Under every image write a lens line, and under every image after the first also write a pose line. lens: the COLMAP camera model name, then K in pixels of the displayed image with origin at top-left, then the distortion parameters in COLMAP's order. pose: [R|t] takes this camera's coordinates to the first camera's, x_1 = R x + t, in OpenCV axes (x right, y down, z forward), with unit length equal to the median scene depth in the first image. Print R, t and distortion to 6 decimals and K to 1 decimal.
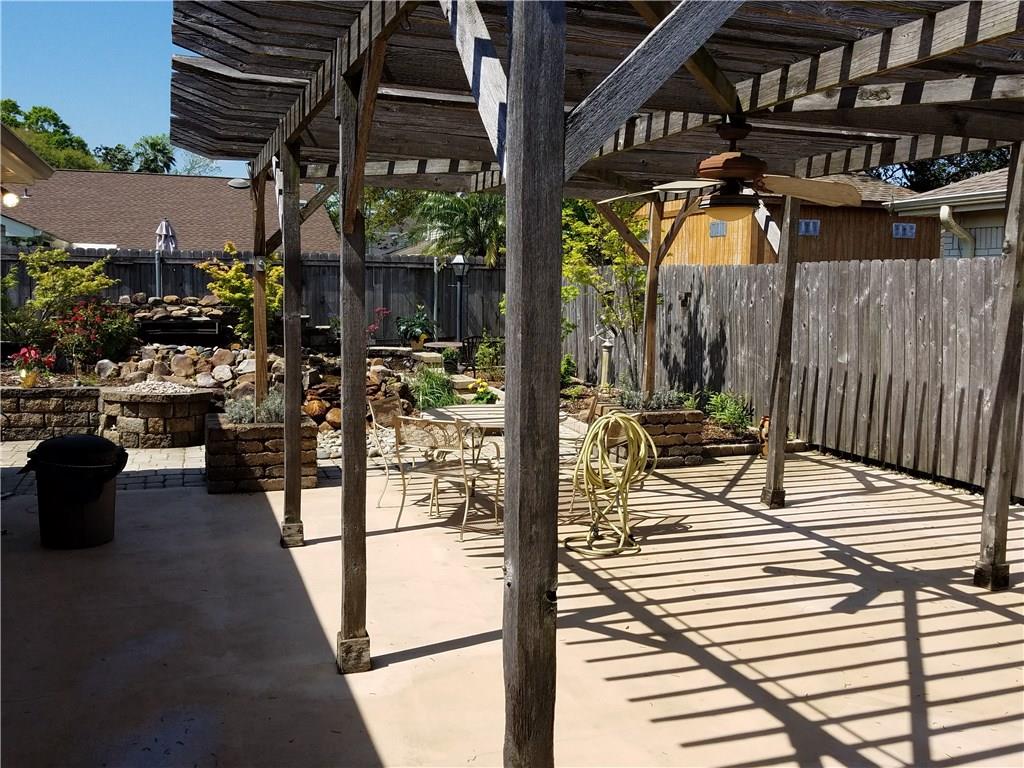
lens RADIAL K [[910.1, 0, 506.9], [0, 910.1, 387.1], [0, 0, 1]] dist [0.014903, 0.014267]
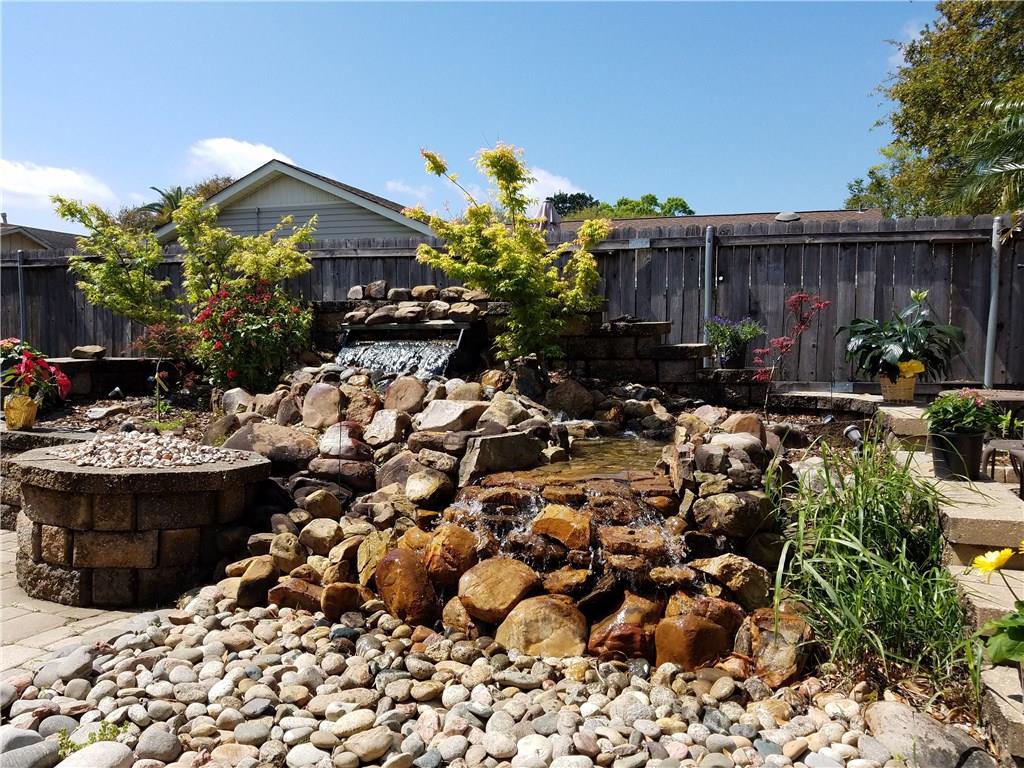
lens RADIAL K [[807.5, 0, 509.7], [0, 807.5, 384.1], [0, 0, 1]] dist [0.033017, -0.070794]
pose [[0.775162, 0.031005, -0.631001, -0.007847], [-0.074955, 0.996254, -0.043128, -0.024186], [0.627300, 0.080728, 0.774582, 0.740451]]
